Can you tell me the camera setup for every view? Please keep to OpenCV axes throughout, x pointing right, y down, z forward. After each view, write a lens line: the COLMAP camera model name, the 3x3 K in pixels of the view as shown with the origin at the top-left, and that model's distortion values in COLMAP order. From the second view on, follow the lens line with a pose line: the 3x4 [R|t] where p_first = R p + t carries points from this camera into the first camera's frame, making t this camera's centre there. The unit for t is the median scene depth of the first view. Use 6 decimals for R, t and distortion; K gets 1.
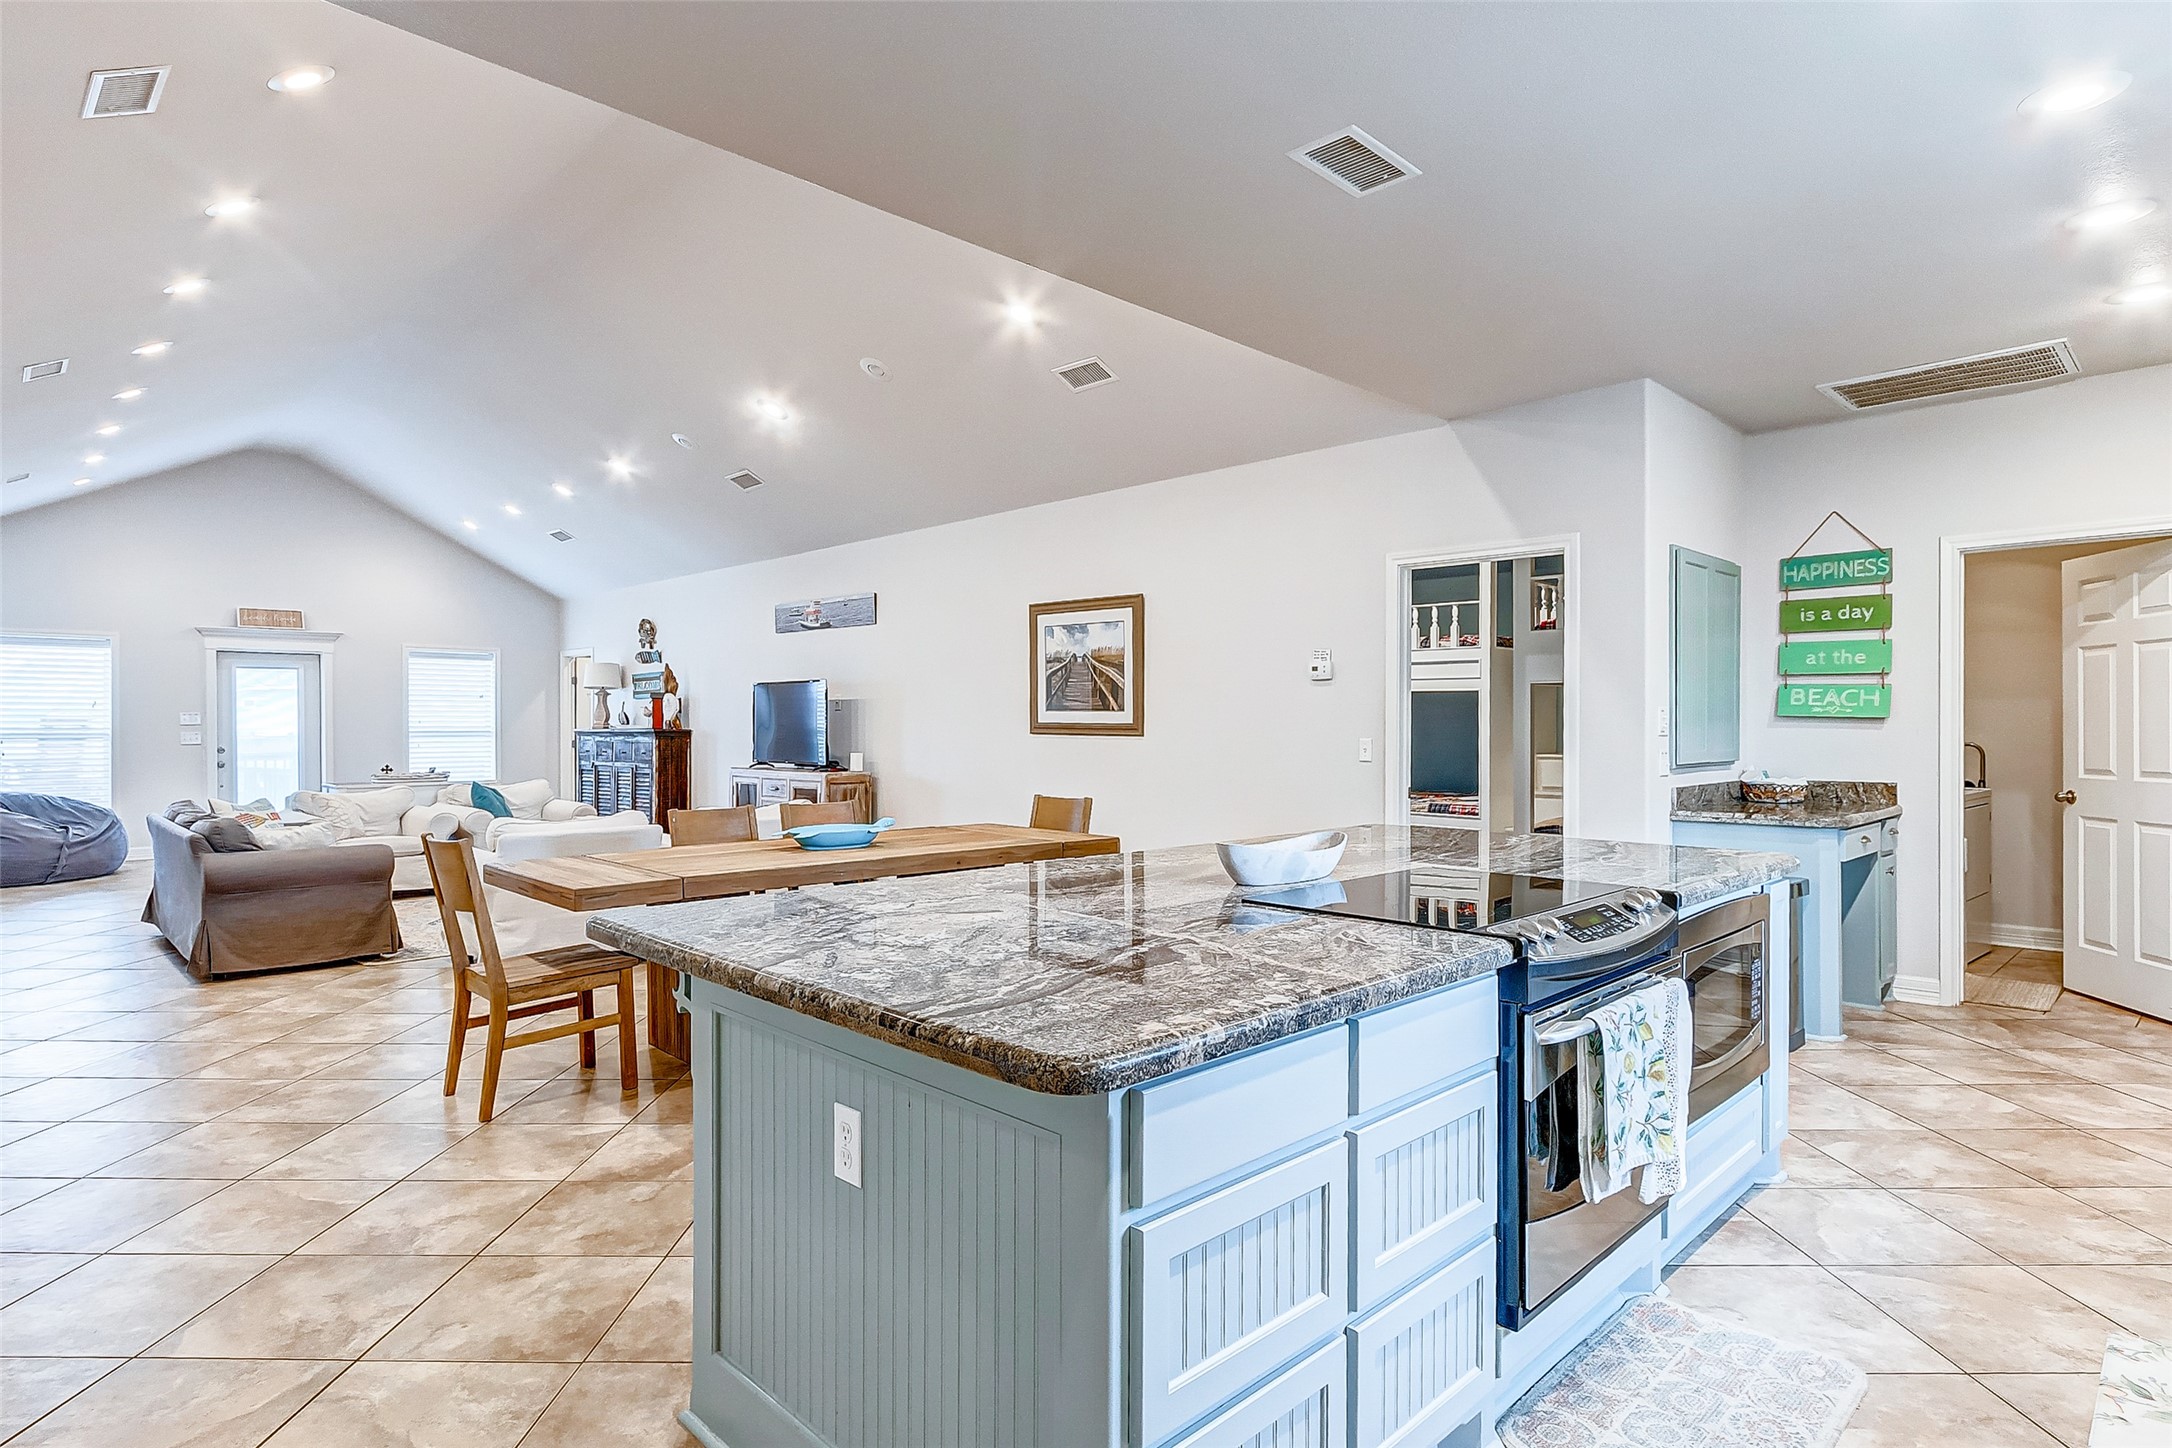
lens RADIAL K [[1165.6, 0, 1061.6], [0, 1165.6, 723.2], [0, 0, 1]] dist [0.001885, -0.002219]
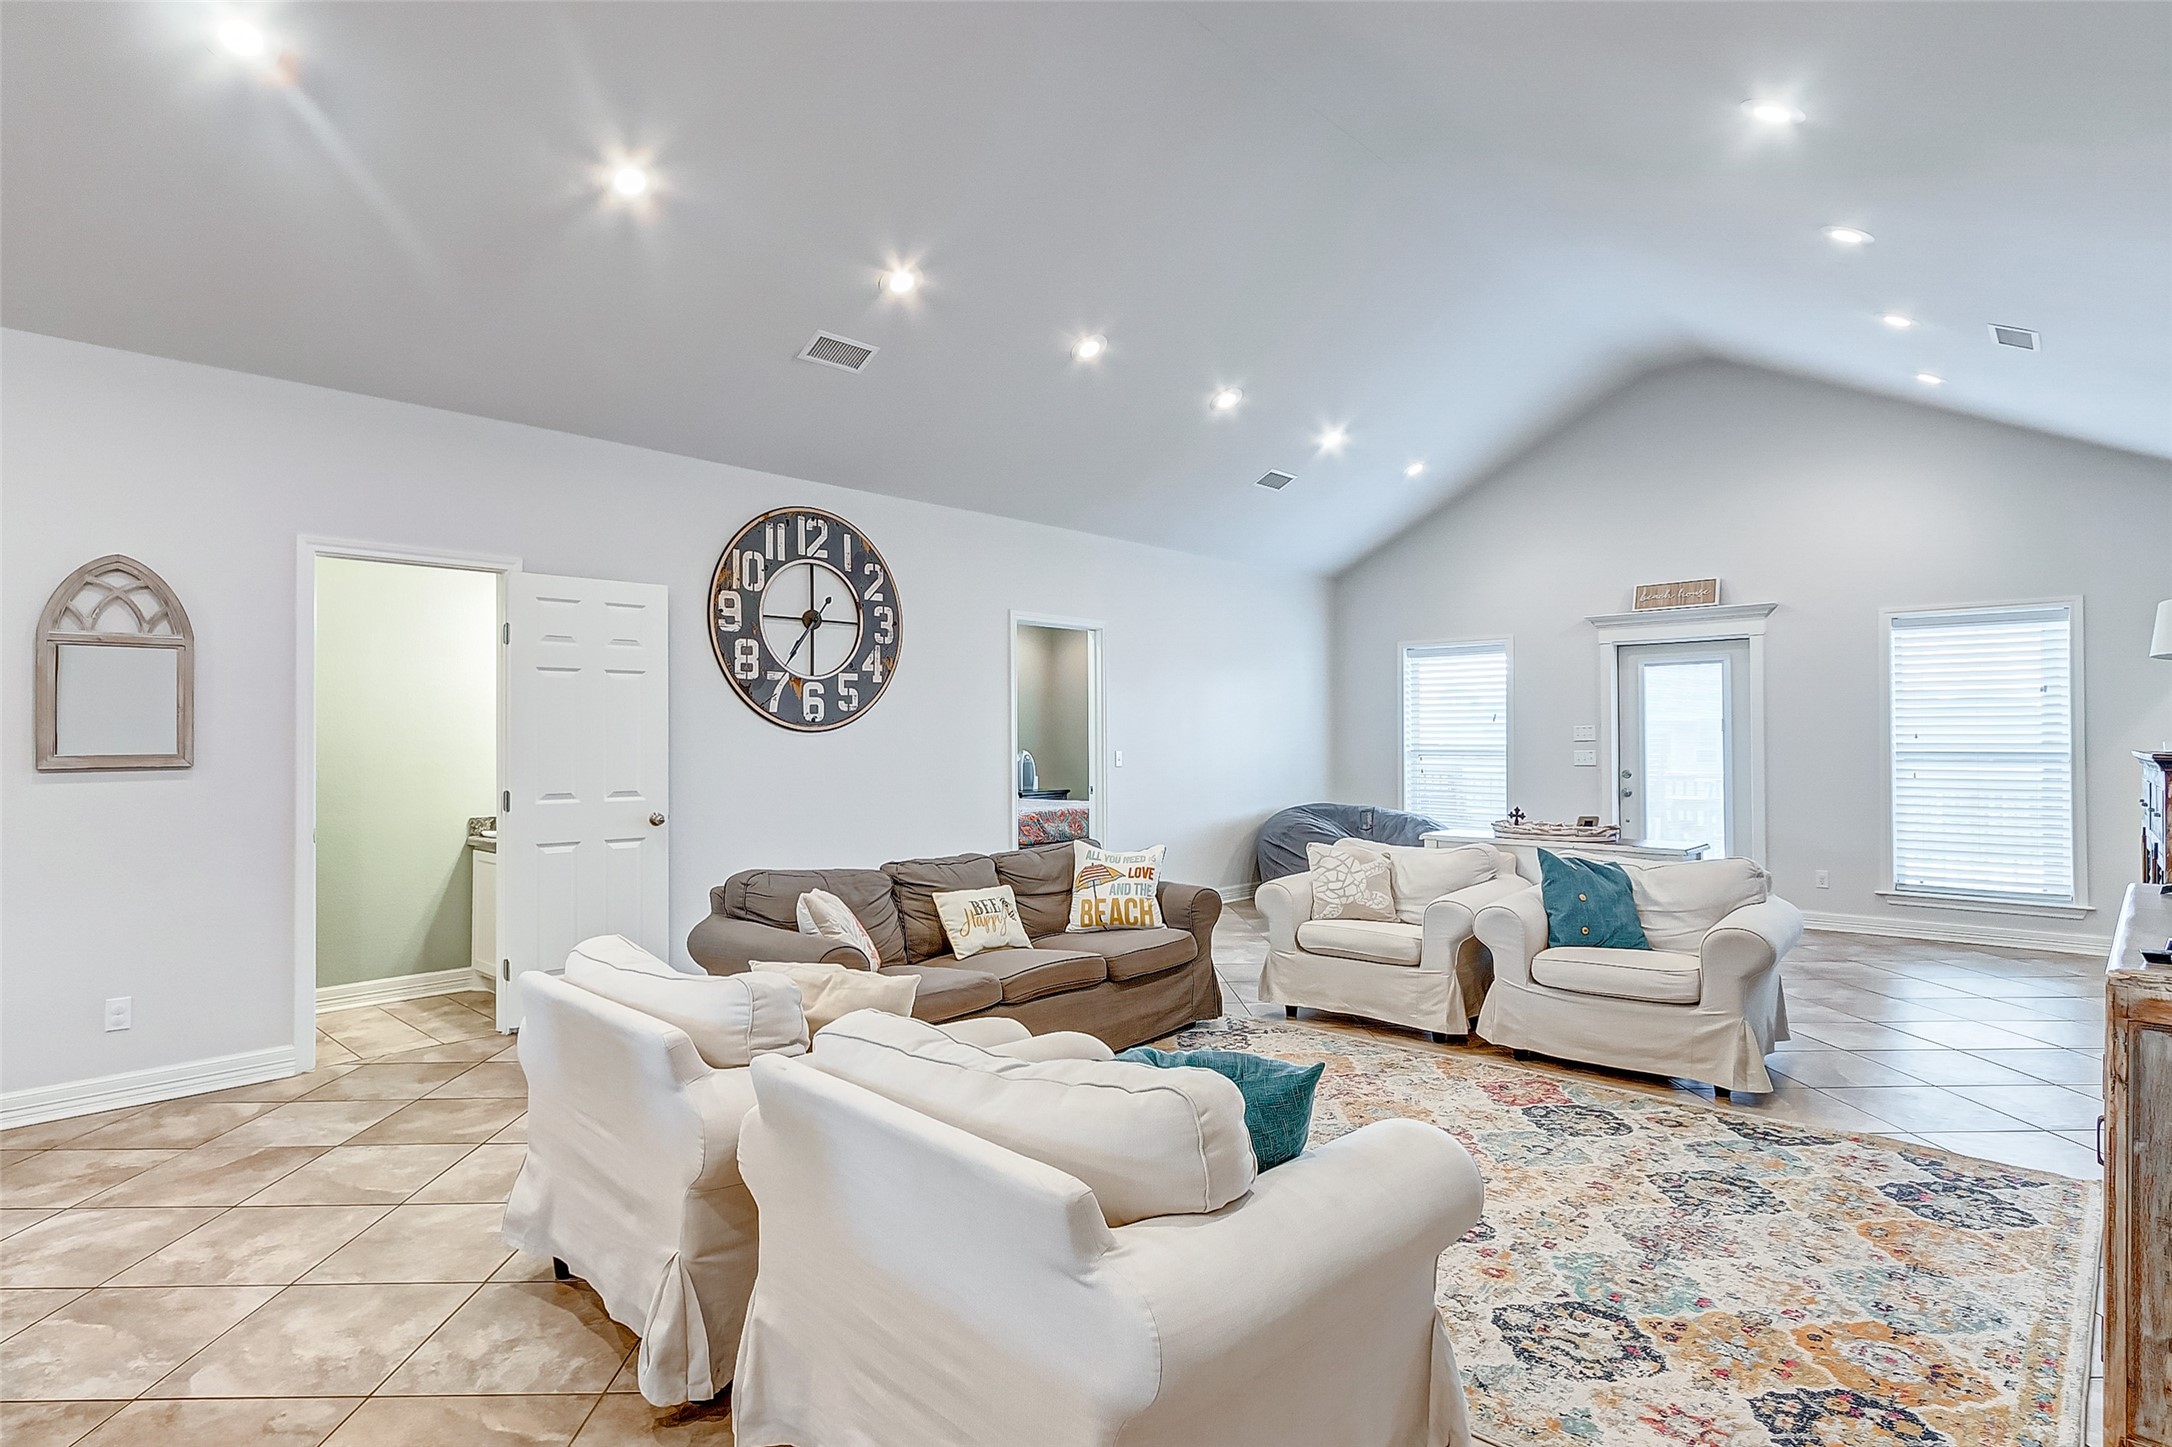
lens RADIAL K [[1113.9, 0, 1060.7], [0, 1113.9, 727.5], [0, 0, 1]] dist [-0.005181, -0.002046]
pose [[0.039190, -0.010563, -0.999176, -0.005124], [0.002688, 0.999942, -0.010466, -0.001565], [0.999228, -0.002275, 0.039216, 1.234609]]
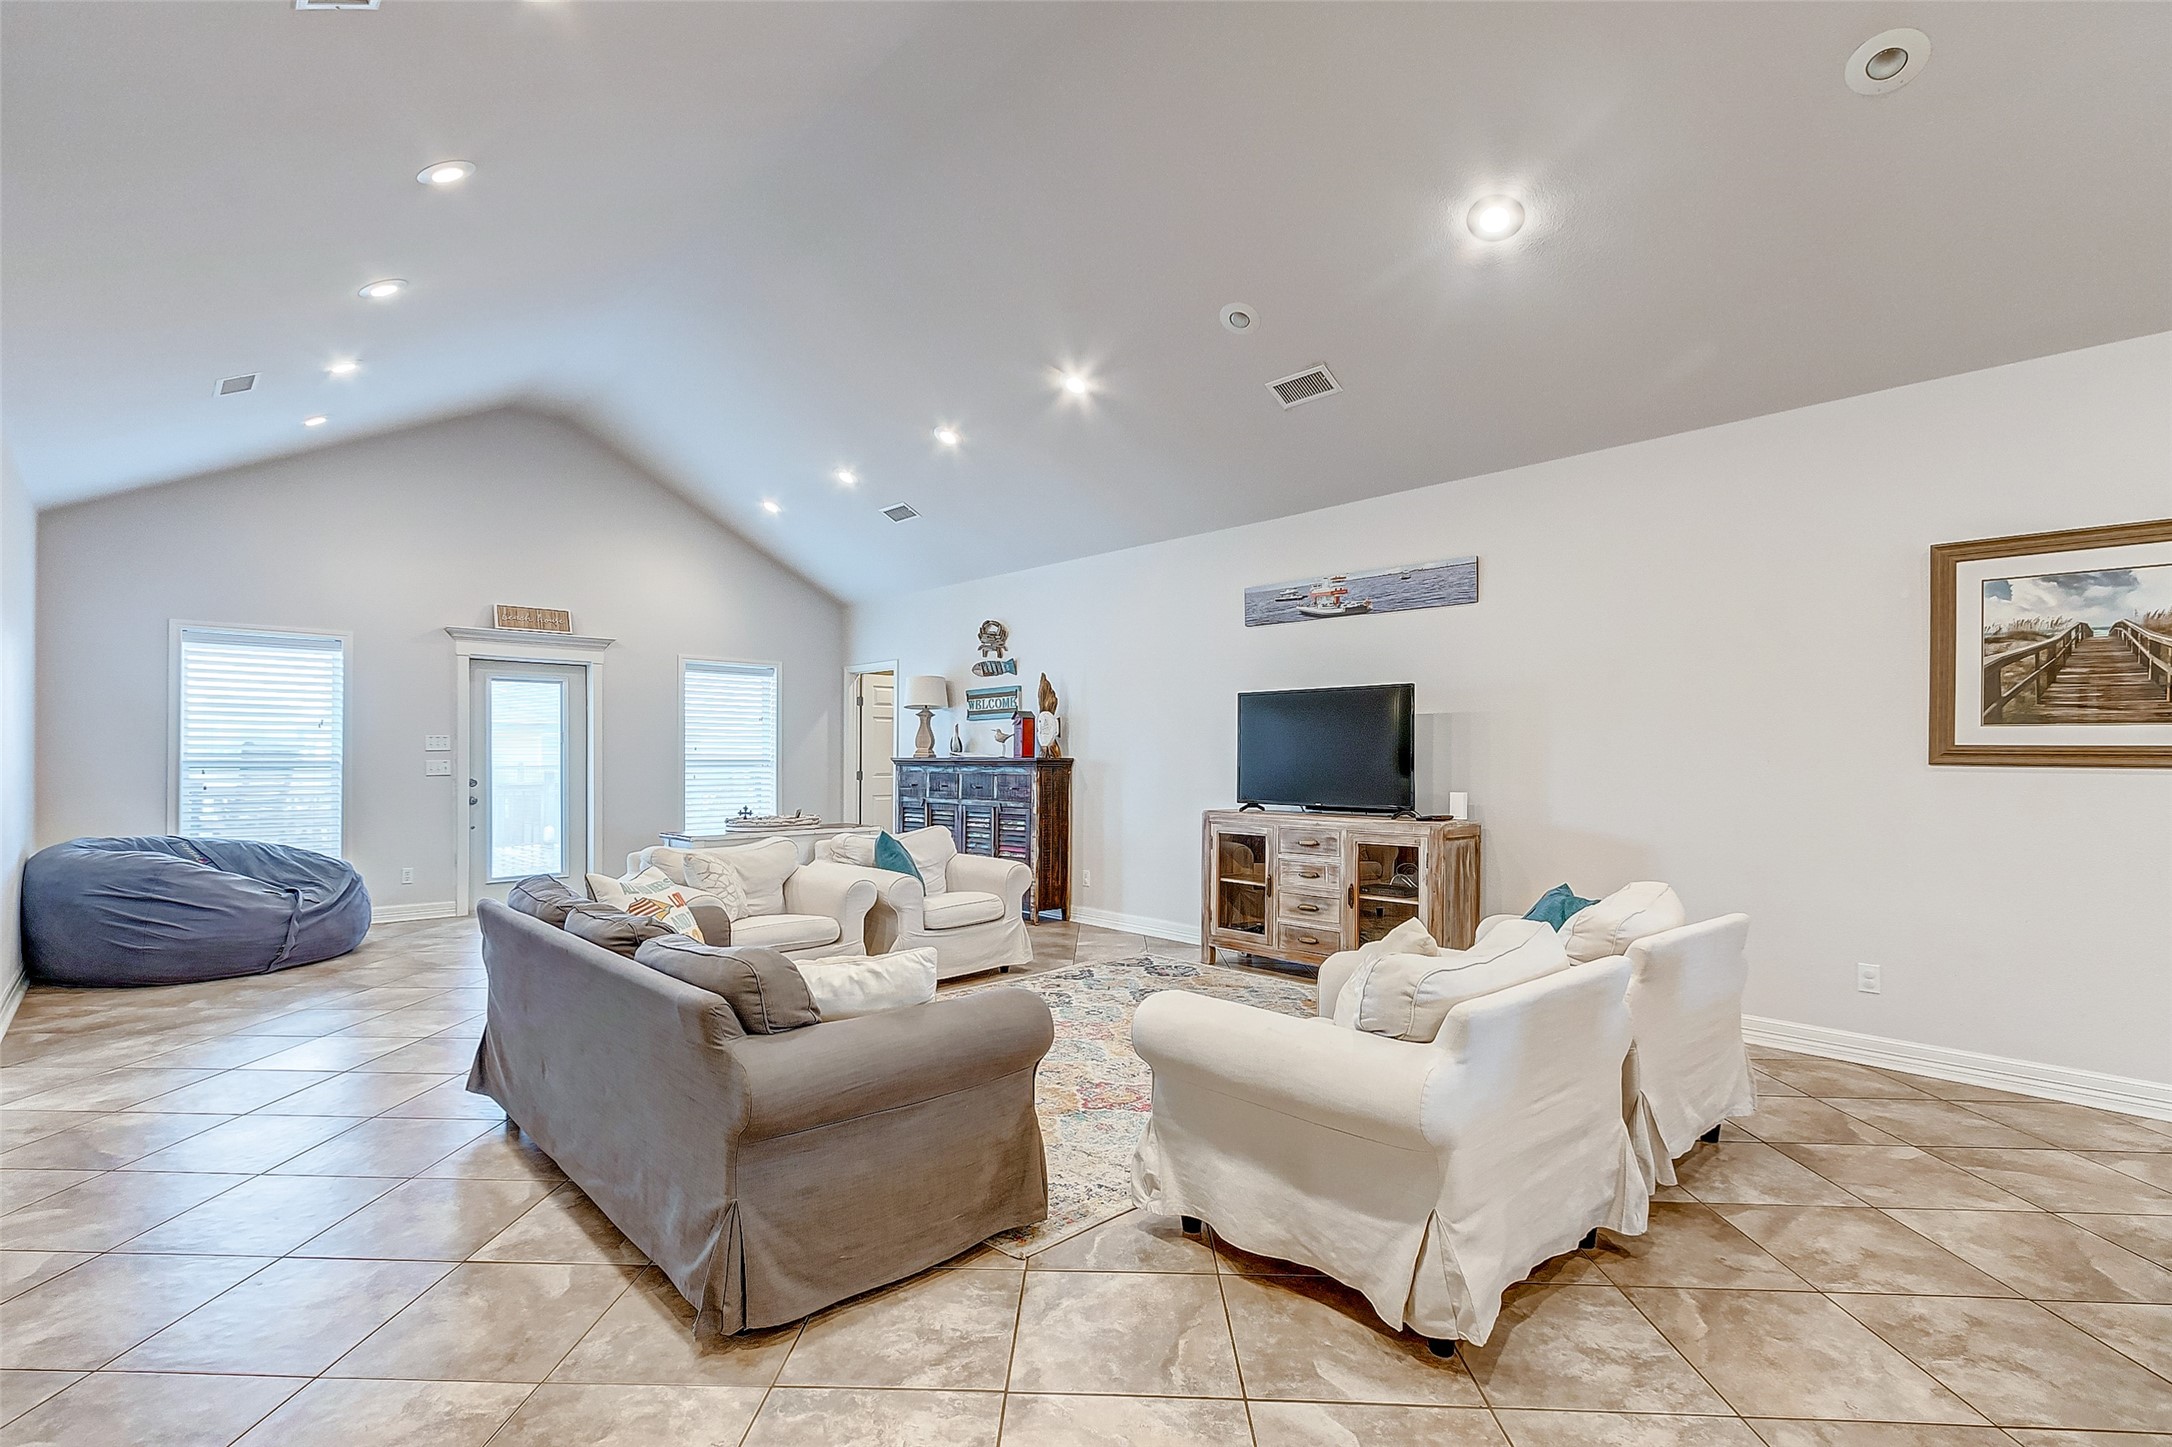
lens RADIAL K [[1006.1, 0, 1059.1], [0, 1006.1, 752.7], [0, 0, 1]] dist [0.004587, 0.000193]
pose [[0.999786, 0.002333, -0.020541, -0.630333], [-0.002404, 0.999991, -0.003422, 0.008085], [0.020533, 0.003471, 0.999783, 0.659396]]
